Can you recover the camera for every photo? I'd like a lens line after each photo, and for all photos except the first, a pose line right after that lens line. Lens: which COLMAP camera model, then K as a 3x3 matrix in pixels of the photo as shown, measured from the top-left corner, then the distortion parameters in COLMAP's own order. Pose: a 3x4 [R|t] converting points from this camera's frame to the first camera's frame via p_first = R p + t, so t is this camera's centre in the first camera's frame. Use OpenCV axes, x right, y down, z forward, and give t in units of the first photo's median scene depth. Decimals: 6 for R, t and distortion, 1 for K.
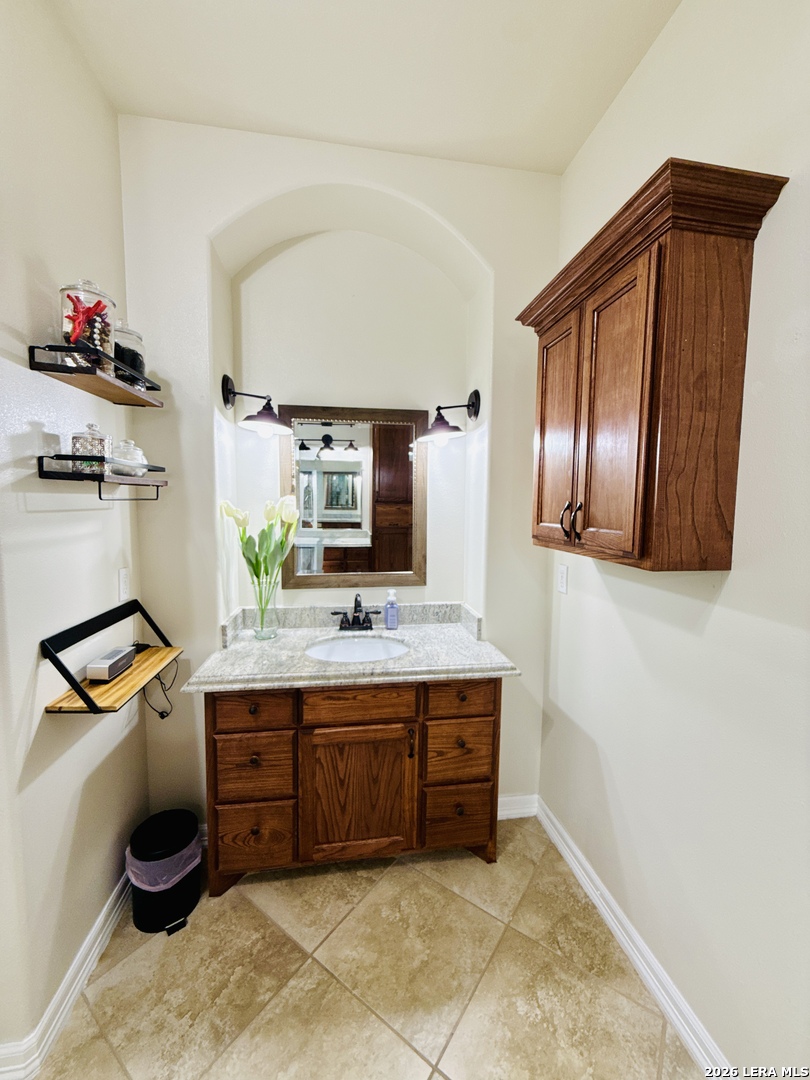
lens RADIAL K [[433.9, 0, 410.3], [0, 433.9, 537.9], [0, 0, 1]] dist [-0.000994, 0.000299]
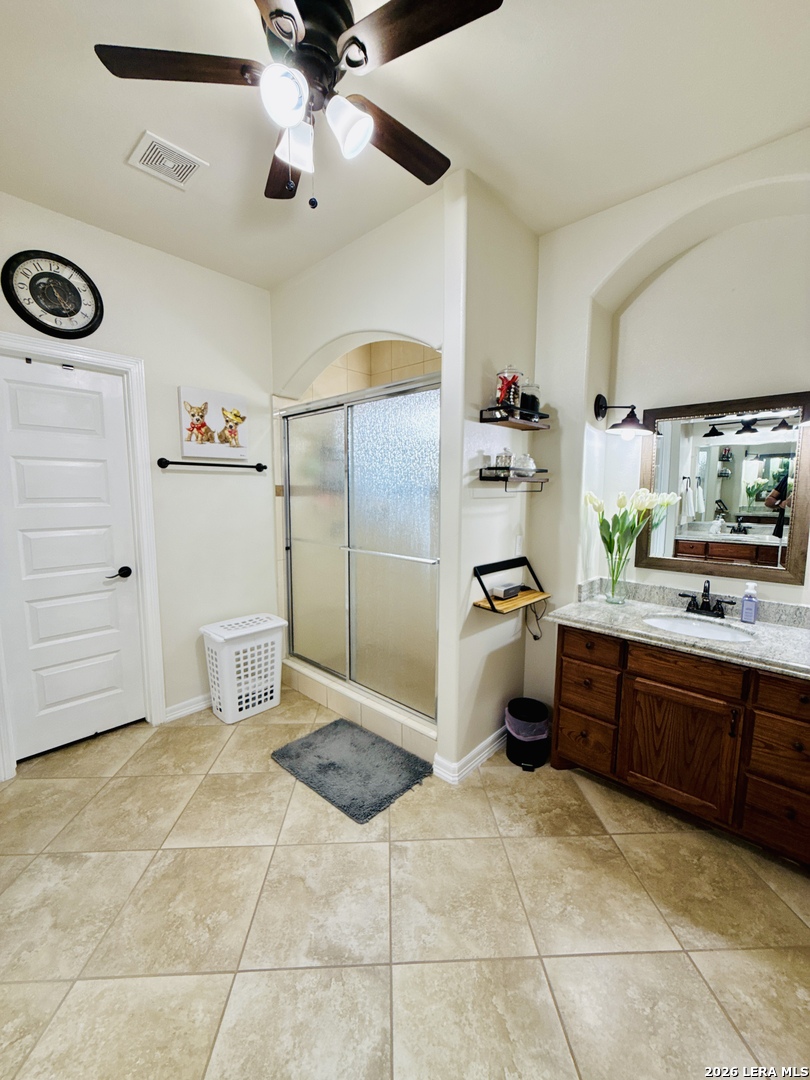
lens RADIAL K [[433.9, 0, 404.3], [0, 433.9, 540.3], [0, 0, 1]] dist [-0.000994, 0.000299]
pose [[0.617936, 0.086331, -0.781475, 0.306332], [-0.064095, 0.996176, 0.059368, 0.021614], [0.783612, 0.013403, 0.621106, -0.297066]]
